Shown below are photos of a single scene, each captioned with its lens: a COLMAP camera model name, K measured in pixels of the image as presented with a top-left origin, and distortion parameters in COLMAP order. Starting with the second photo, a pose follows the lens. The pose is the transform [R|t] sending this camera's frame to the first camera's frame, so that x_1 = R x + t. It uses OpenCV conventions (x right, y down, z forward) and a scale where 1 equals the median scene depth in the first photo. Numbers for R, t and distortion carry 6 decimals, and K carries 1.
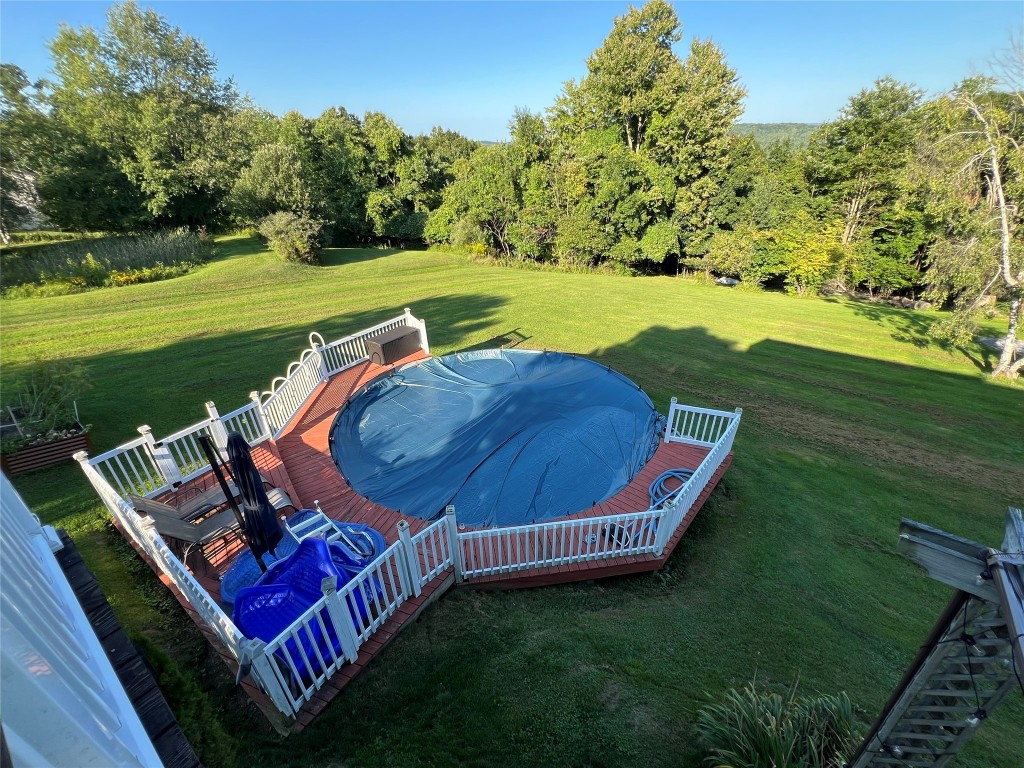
lens RADIAL K [[465.3, 0, 519.1], [0, 465.3, 373.8], [0, 0, 1]] dist [-0.000949, 0.002010]
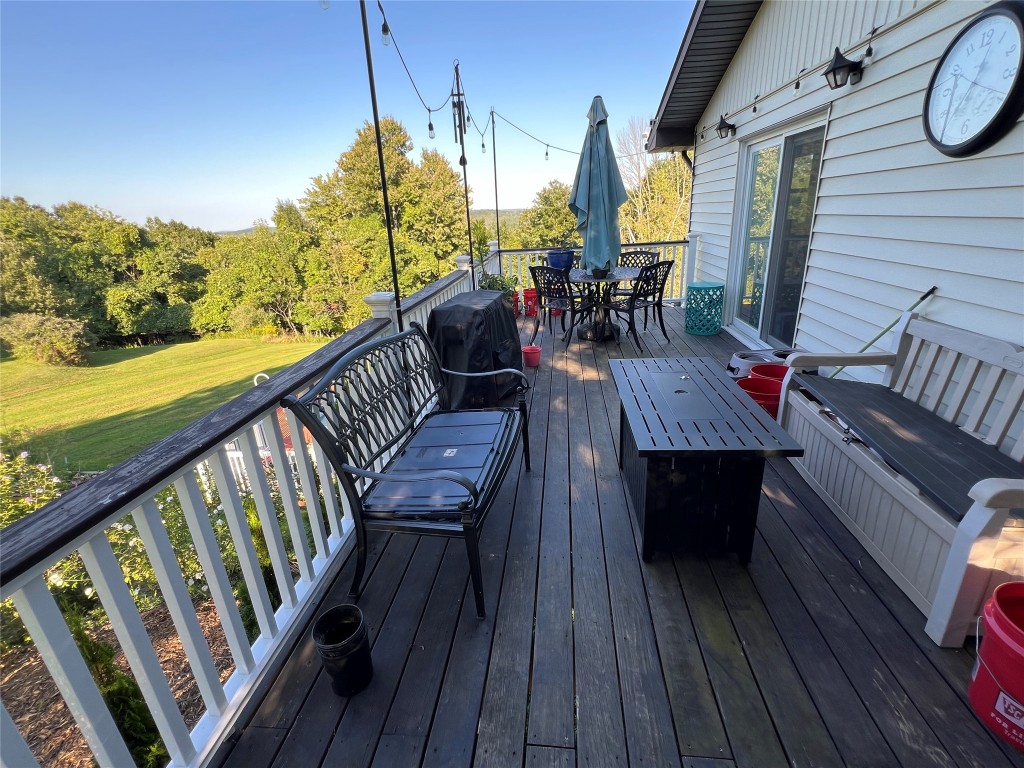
lens RADIAL K [[474.0, 0, 516.2], [0, 474.0, 375.2], [0, 0, 1]] dist [0.004886, 0.001458]
pose [[0.859608, -0.178664, 0.478700, -0.128709], [0.253066, 0.962763, -0.095103, 0.055415], [-0.443883, 0.202894, 0.872813, -0.107949]]
